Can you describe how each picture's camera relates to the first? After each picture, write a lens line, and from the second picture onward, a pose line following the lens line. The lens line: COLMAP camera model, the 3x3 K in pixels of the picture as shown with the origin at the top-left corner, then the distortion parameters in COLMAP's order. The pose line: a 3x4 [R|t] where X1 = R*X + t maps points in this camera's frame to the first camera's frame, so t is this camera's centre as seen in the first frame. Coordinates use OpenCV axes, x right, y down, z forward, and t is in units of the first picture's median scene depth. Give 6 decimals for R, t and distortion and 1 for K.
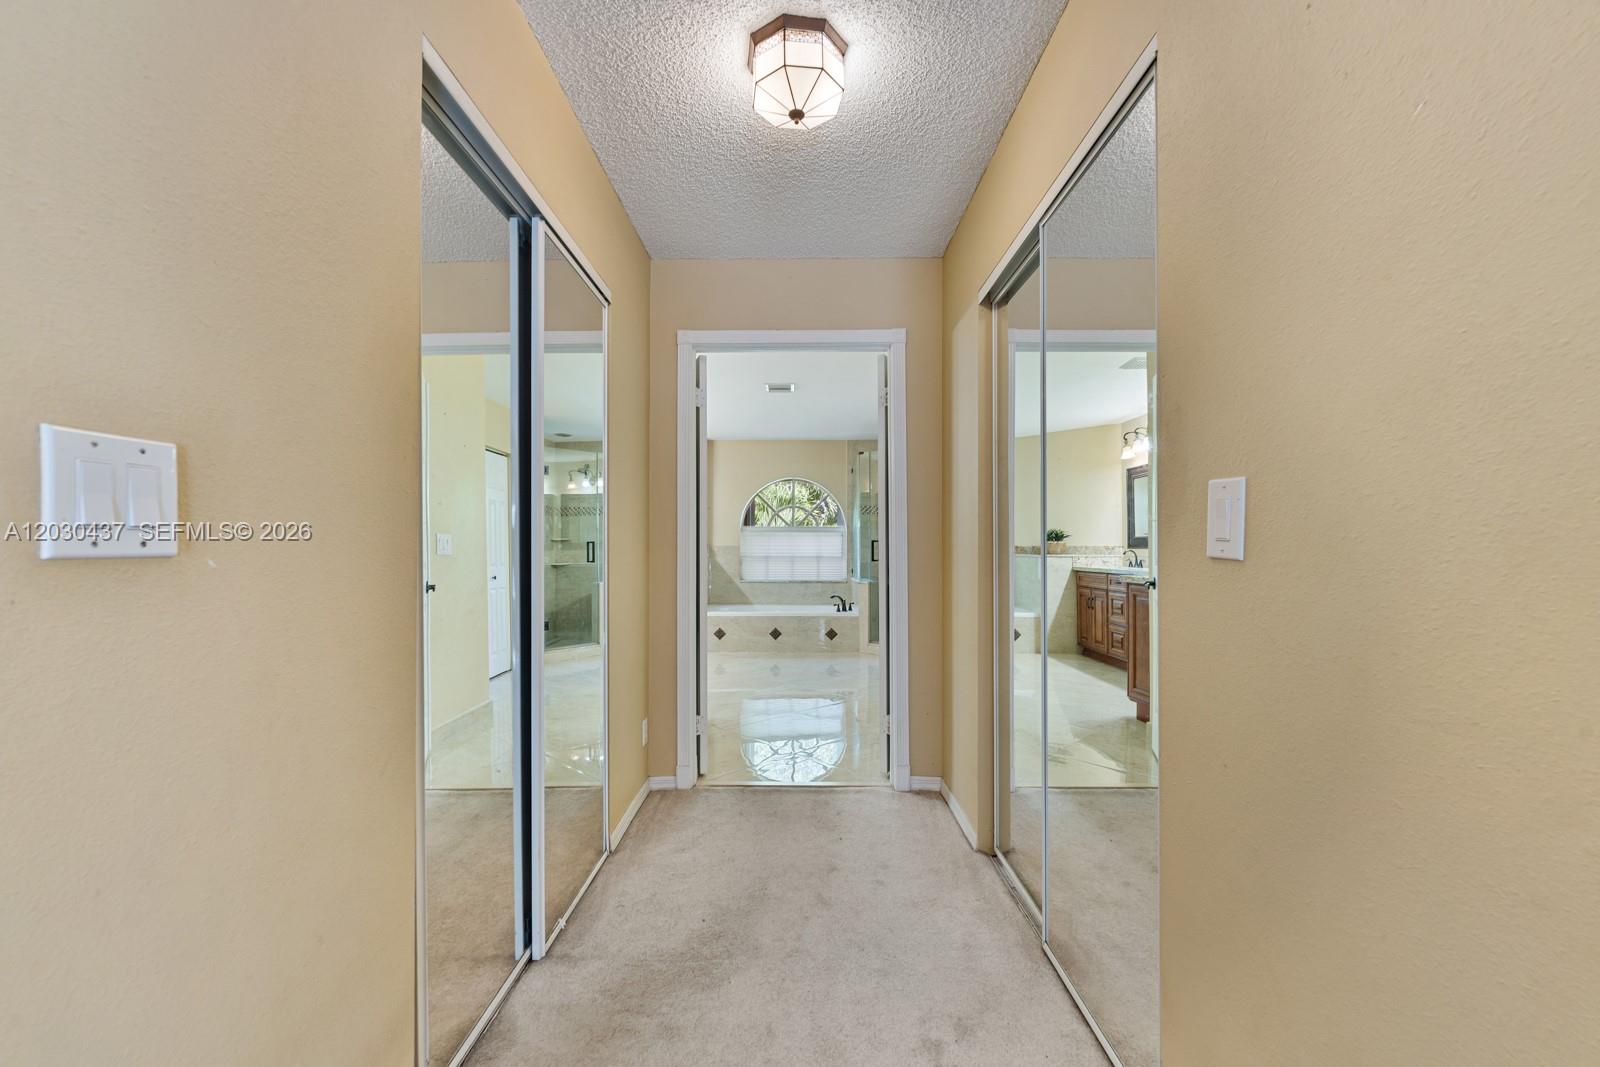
lens RADIAL K [[652.1, 0, 795.3], [0, 652.1, 524.8], [0, 0, 1]] dist [0.000640, -0.000327]
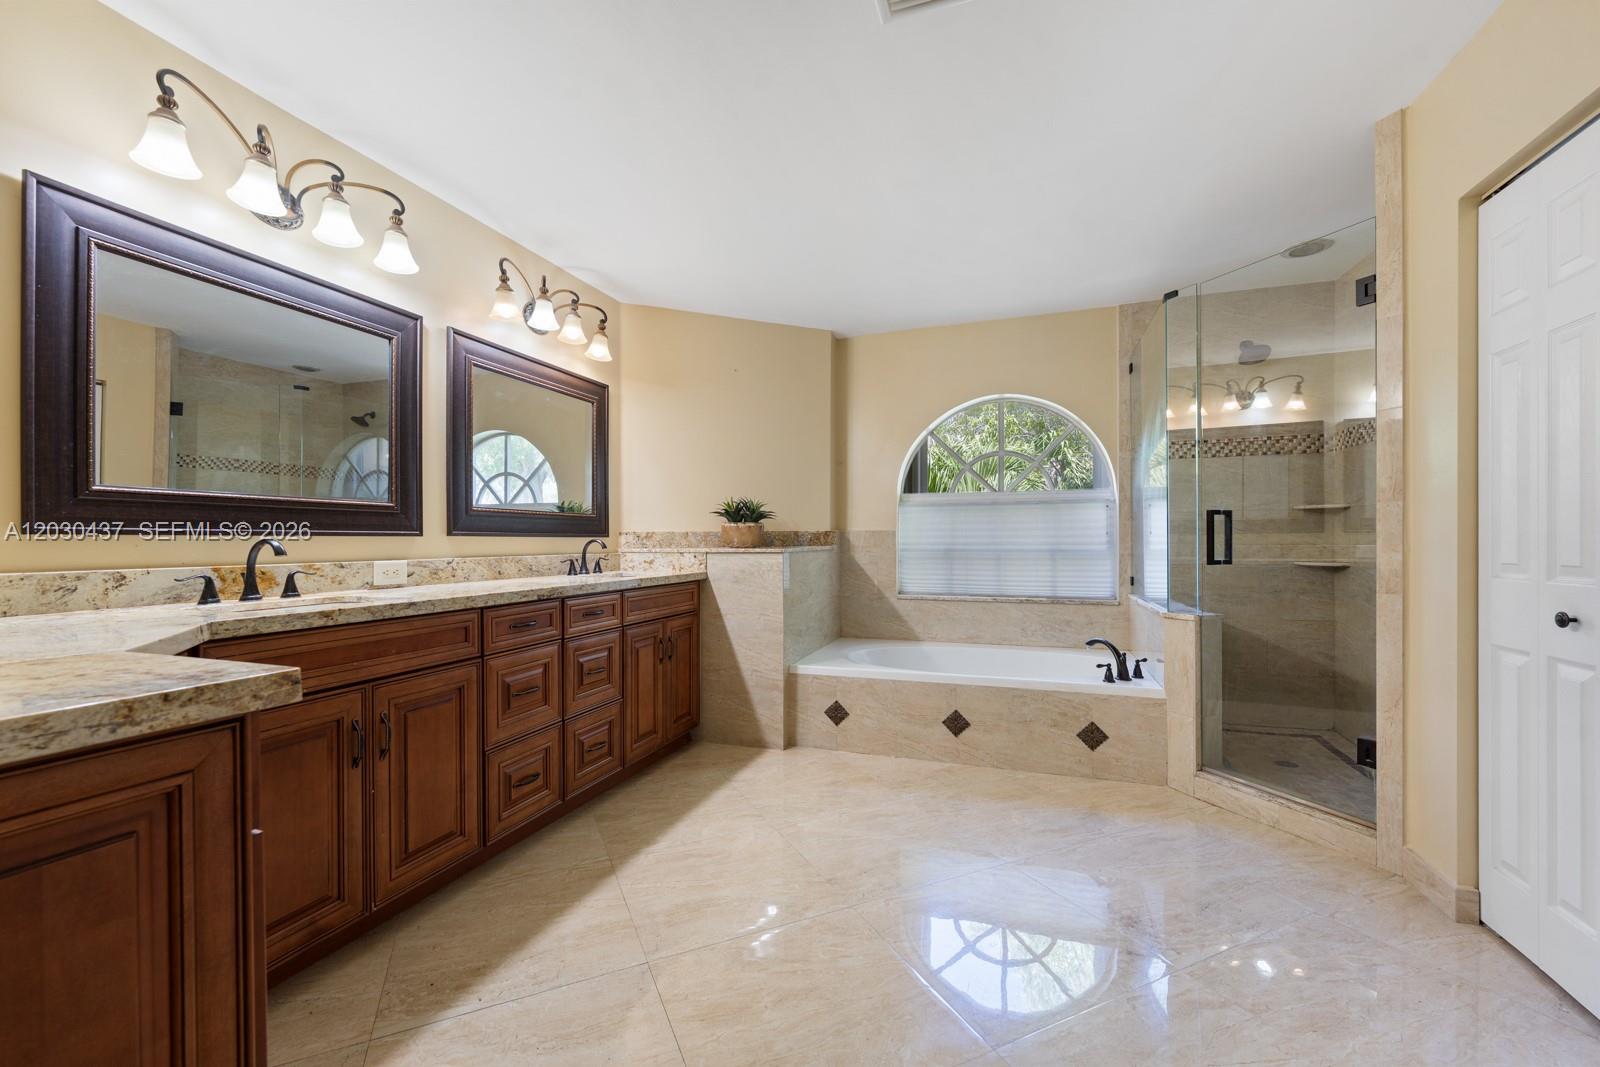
lens RADIAL K [[647.6, 0, 795.3], [0, 647.6, 542.5], [0, 0, 1]] dist [0.001172, -0.000427]
pose [[0.945965, -0.002083, -0.324263, 0.009119], [0.015236, 0.999160, 0.038030, 0.021777], [0.323912, -0.040915, 0.945202, 0.503308]]
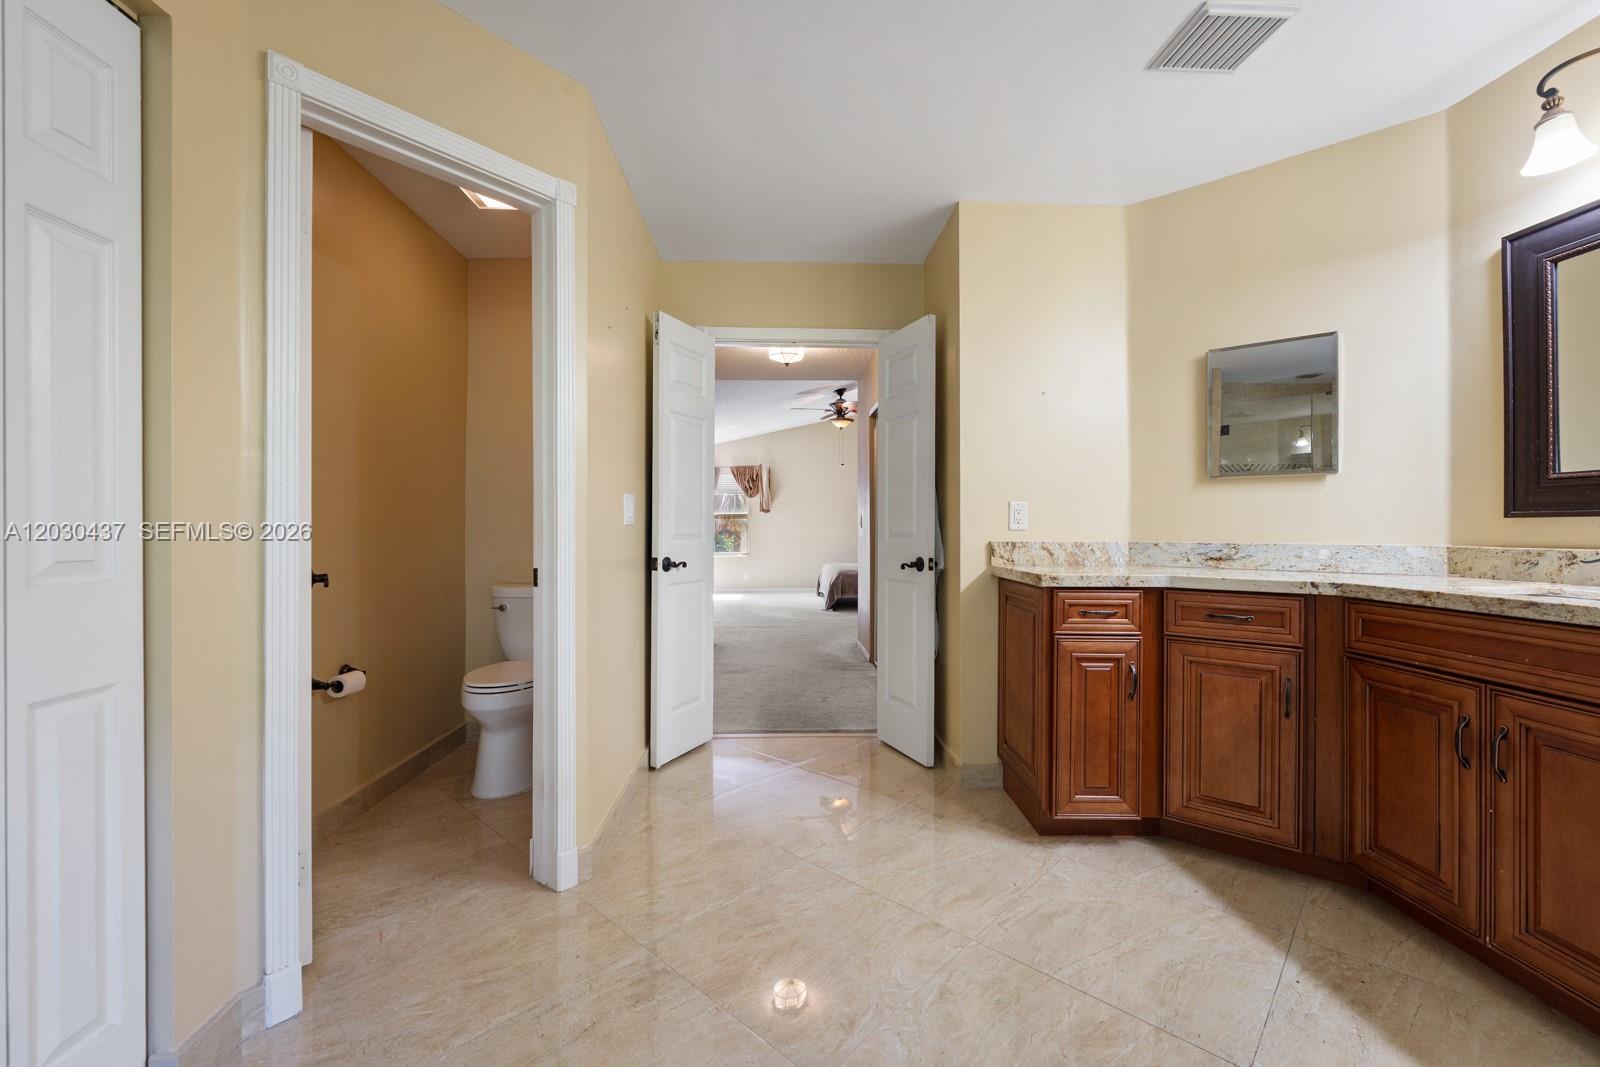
lens RADIAL K [[647.6, 0, 795.3], [0, 647.6, 542.5], [0, 0, 1]] dist [0.001172, -0.000427]
pose [[-0.998331, 0.003832, -0.057620, 0.016839], [0.004780, 0.999855, -0.016319, 0.033707], [0.057549, -0.016568, -0.998205, 0.801175]]
